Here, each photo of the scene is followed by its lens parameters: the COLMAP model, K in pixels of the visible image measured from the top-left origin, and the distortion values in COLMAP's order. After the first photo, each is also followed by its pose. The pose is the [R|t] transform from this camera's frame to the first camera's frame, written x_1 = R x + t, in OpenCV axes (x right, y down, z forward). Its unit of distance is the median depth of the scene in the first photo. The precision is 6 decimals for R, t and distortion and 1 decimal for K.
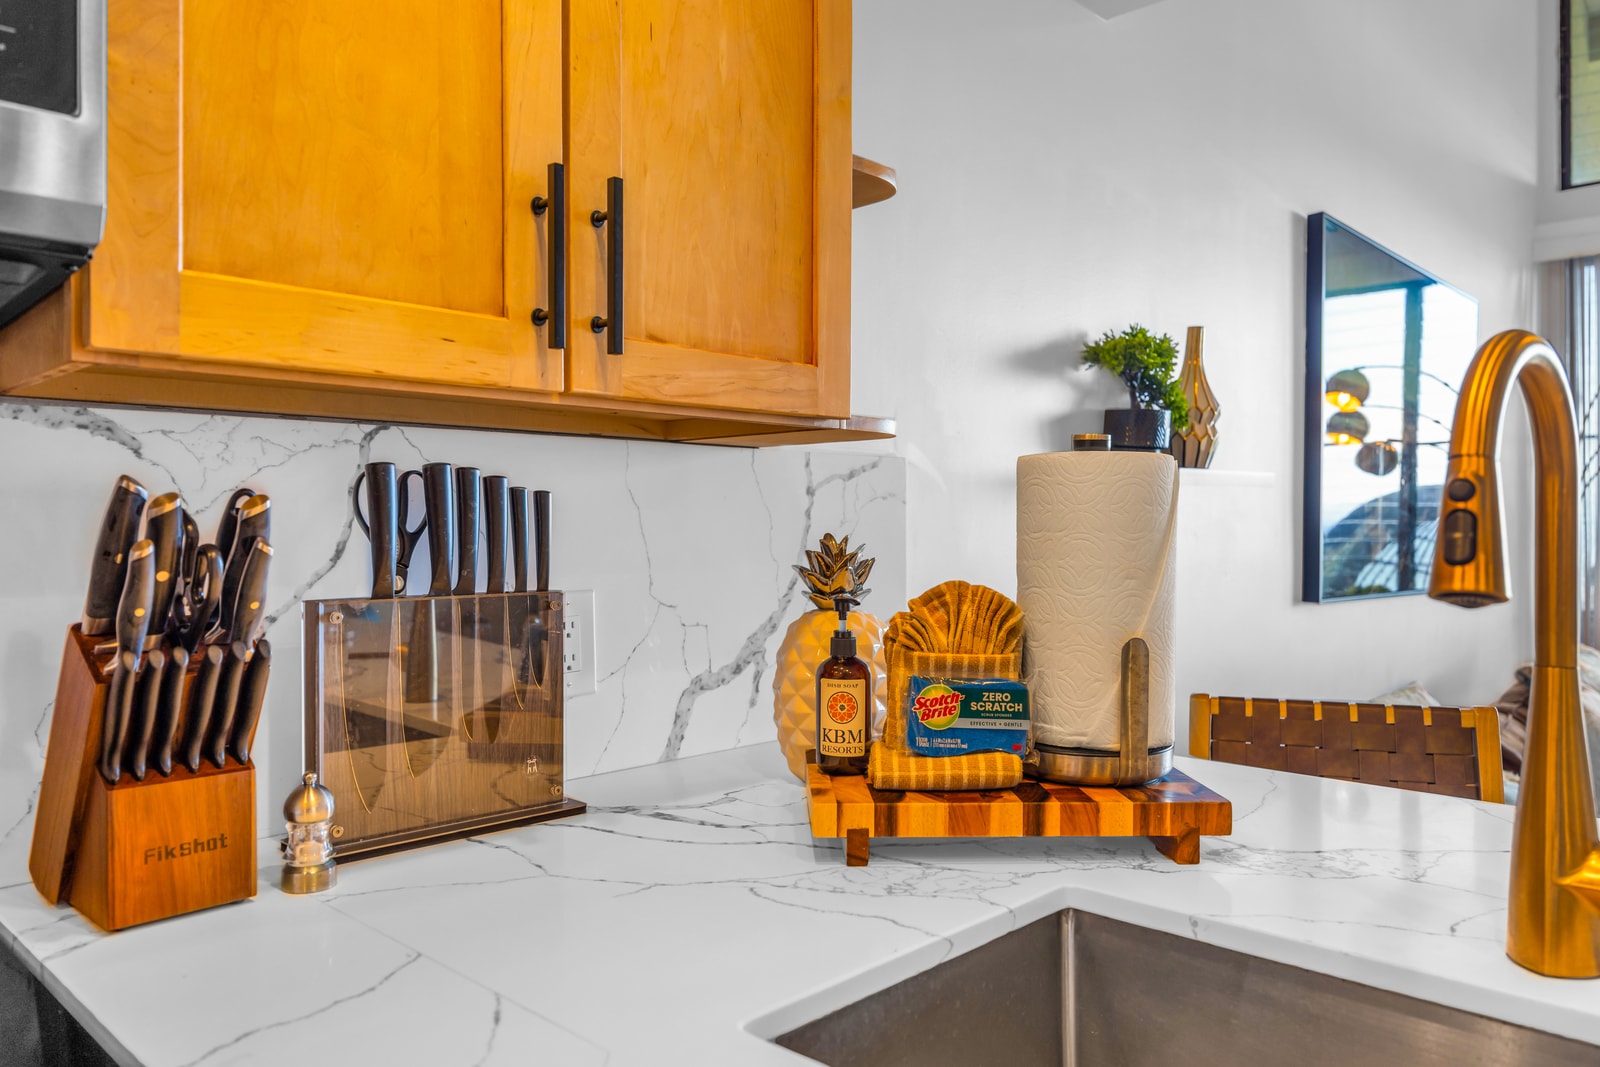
lens RADIAL K [[1176.7, 0, 800.0], [0, 1176.7, 533.5], [0, 0, 1]] dist [-0.005455, -0.000108]
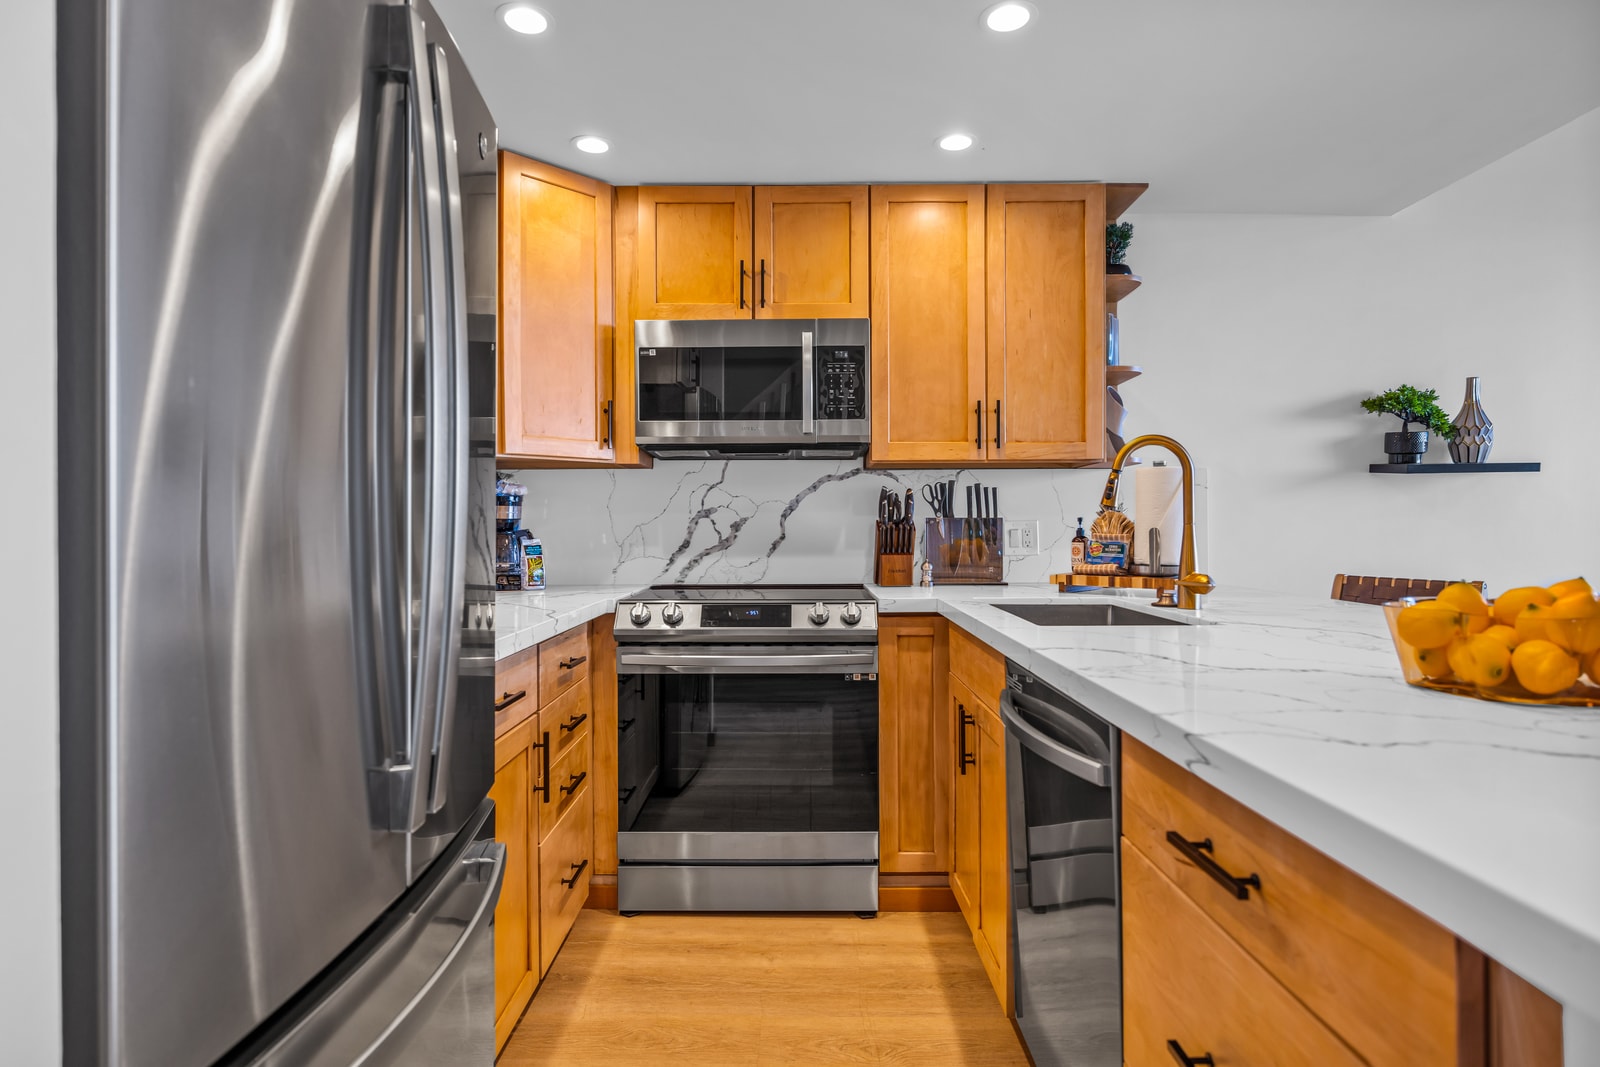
lens RADIAL K [[930.8, 0, 800.0], [0, 930.8, 533.5], [0, 0, 1]] dist [-0.002167, -0.000413]
pose [[0.691162, -0.003286, -0.722693, 1.498388], [-0.000051, 0.999989, -0.004596, 0.124283], [0.722700, 0.003213, 0.691154, -1.432453]]
